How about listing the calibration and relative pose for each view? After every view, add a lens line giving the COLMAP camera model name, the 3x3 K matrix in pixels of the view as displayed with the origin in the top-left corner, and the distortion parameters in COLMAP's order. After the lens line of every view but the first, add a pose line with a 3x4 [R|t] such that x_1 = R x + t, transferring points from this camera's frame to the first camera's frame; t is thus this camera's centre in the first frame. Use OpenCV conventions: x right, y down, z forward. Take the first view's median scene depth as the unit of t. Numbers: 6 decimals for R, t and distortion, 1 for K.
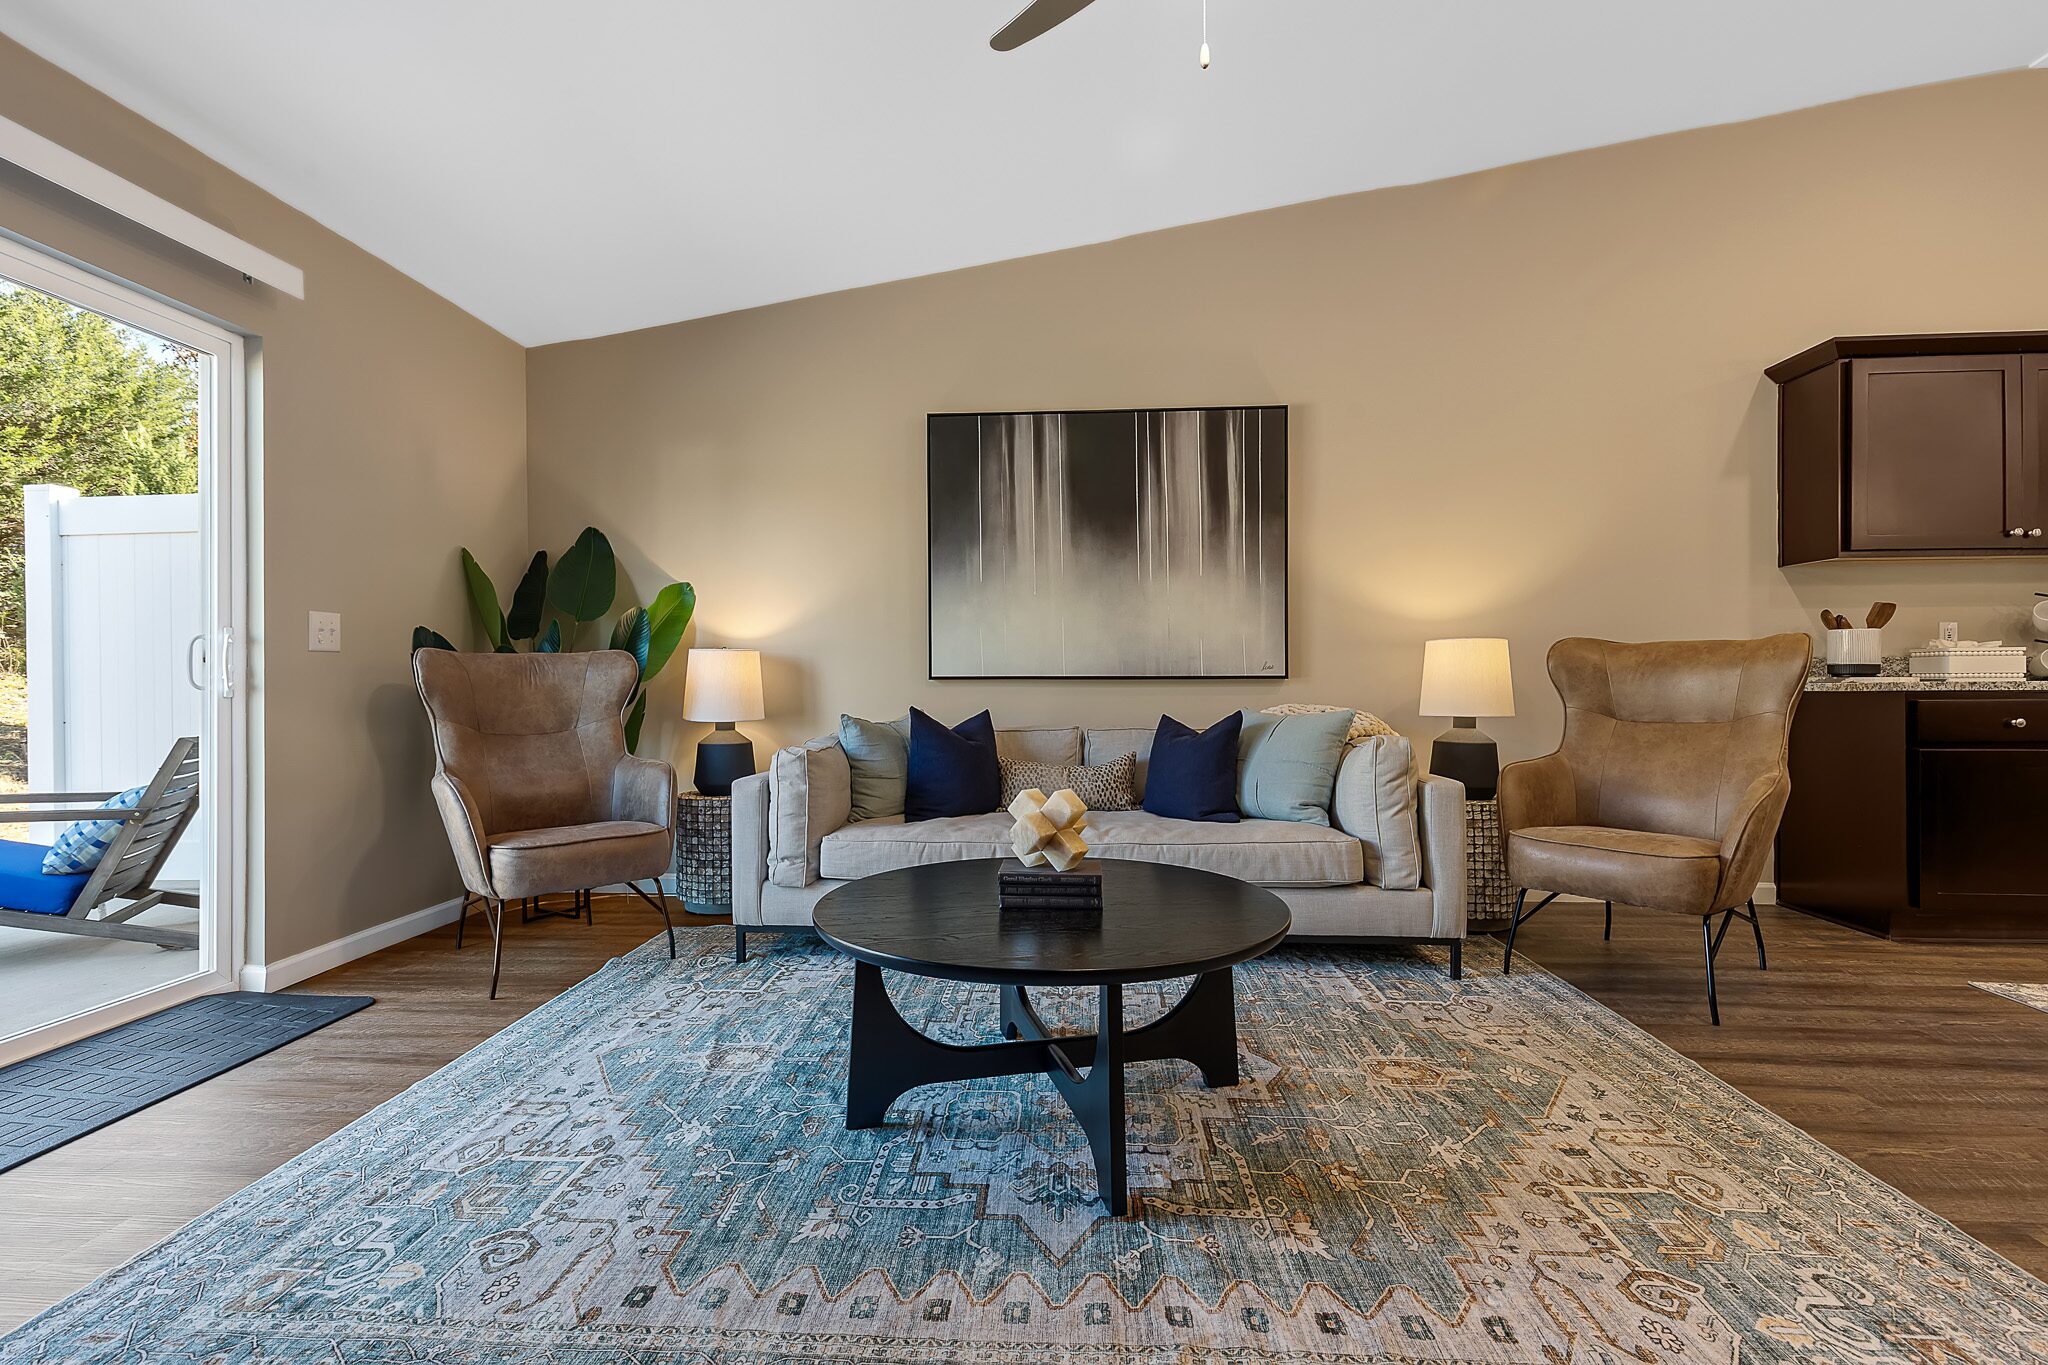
lens RADIAL K [[924.1, 0, 1009.5], [0, 924.1, 679.0], [0, 0, 1]] dist [0.007508, -0.001356]
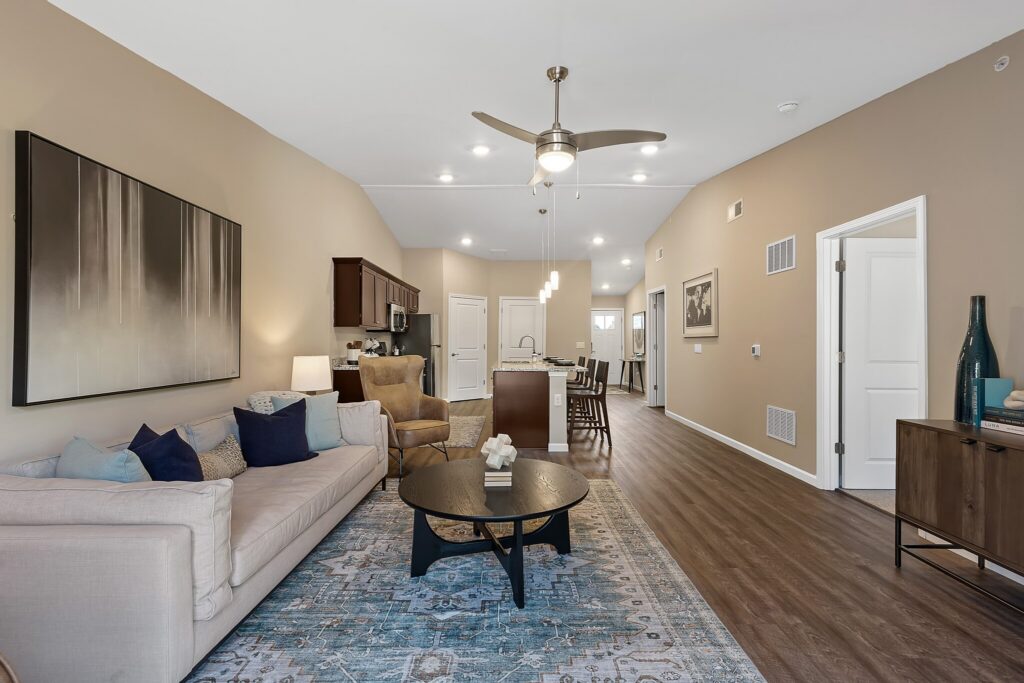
lens RADIAL K [[462.1, 0, 506.8], [0, 462.1, 337.2], [0, 0, 1]] dist [0.007508, -0.001356]
pose [[-0.069192, 0.013840, 0.997507, -0.708343], [-0.000470, 0.999903, -0.013906, -0.075602], [-0.997603, -0.001431, -0.069179, 0.622970]]
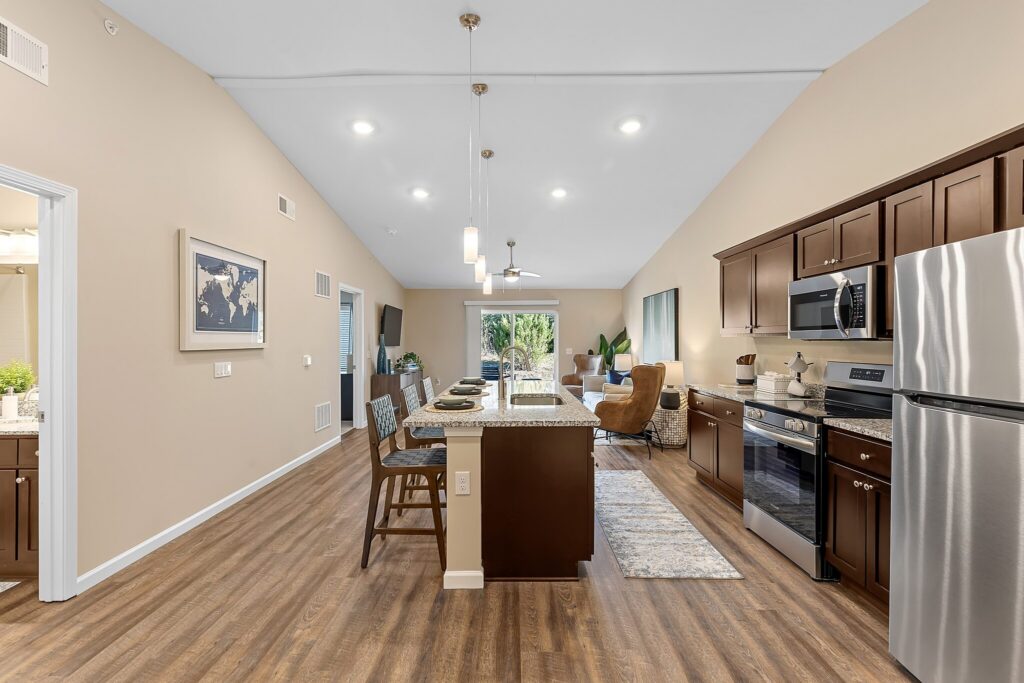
lens RADIAL K [[462.1, 0, 506.7], [0, 462.1, 345.7], [0, 0, 1]] dist [0.007508, -0.001356]
pose [[0.060664, 0.017034, -0.998013, 2.185884], [-0.000719, 0.999855, 0.017021, -0.130019], [0.998158, -0.000315, 0.060668, 0.328783]]
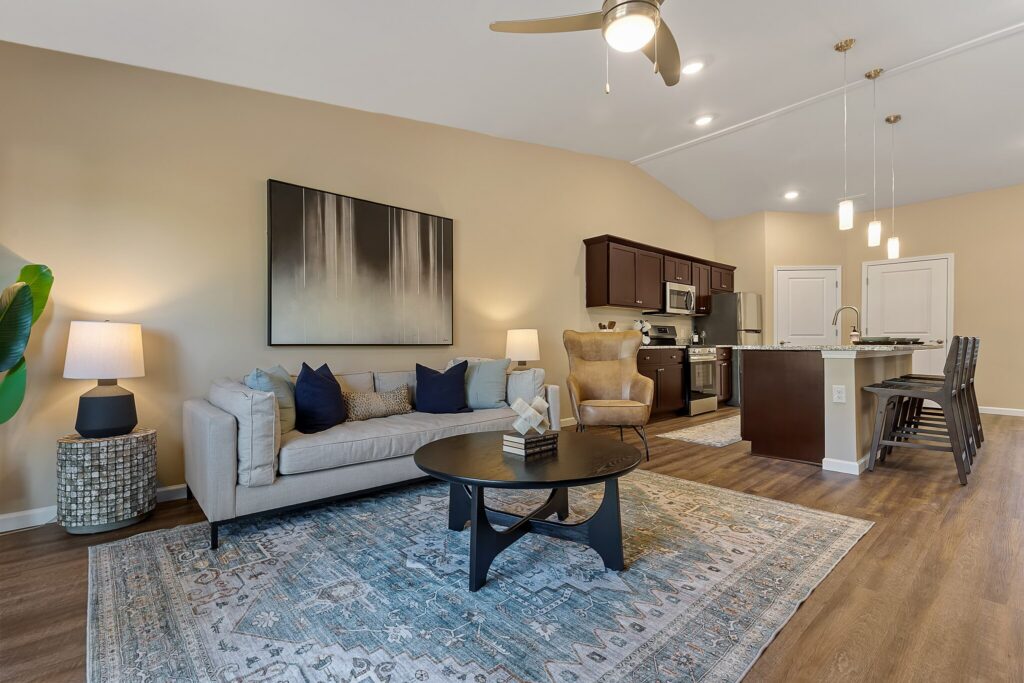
lens RADIAL K [[462.1, 0, 506.6], [0, 462.1, 343.3], [0, 0, 1]] dist [0.007508, -0.001356]
pose [[0.696961, 0.004510, 0.717094, -0.437503], [0.001718, 0.999967, -0.007959, 0.004008], [-0.717107, 0.006779, 0.696931, 0.178868]]
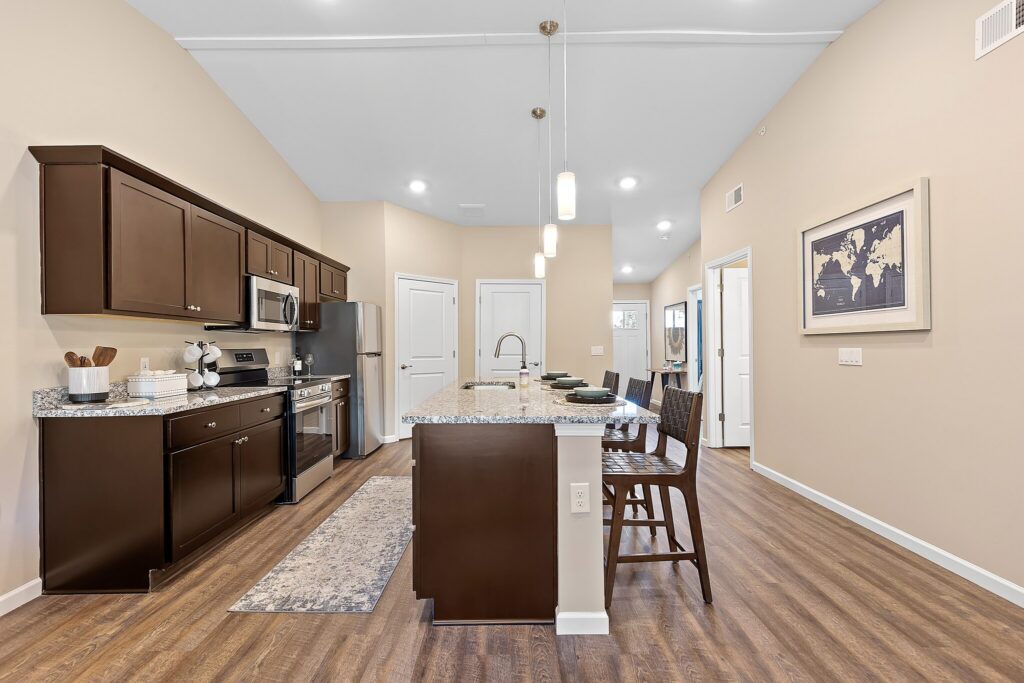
lens RADIAL K [[462.1, 0, 506.5], [0, 462.1, 347.0], [0, 0, 1]] dist [0.007508, -0.001356]
pose [[-0.070475, 0.004229, 0.997505, 0.199977], [0.008919, 0.999954, -0.003609, -0.077560], [-0.997474, 0.008642, -0.070510, 0.484947]]
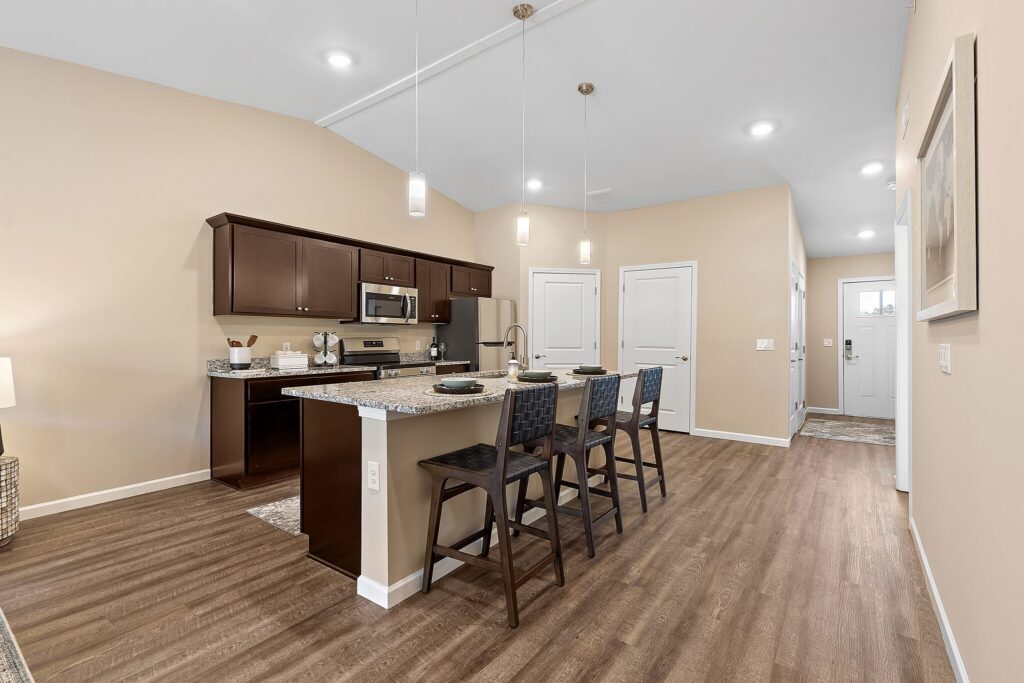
lens RADIAL K [[462.1, 0, 506.1], [0, 462.1, 341.3], [0, 0, 1]] dist [0.007508, -0.001356]
pose [[0.532798, 0.001187, 0.846241, 0.333382], [-0.003528, 0.999993, 0.000818, -0.073710], [-0.846235, -0.003421, 0.532799, -0.116115]]
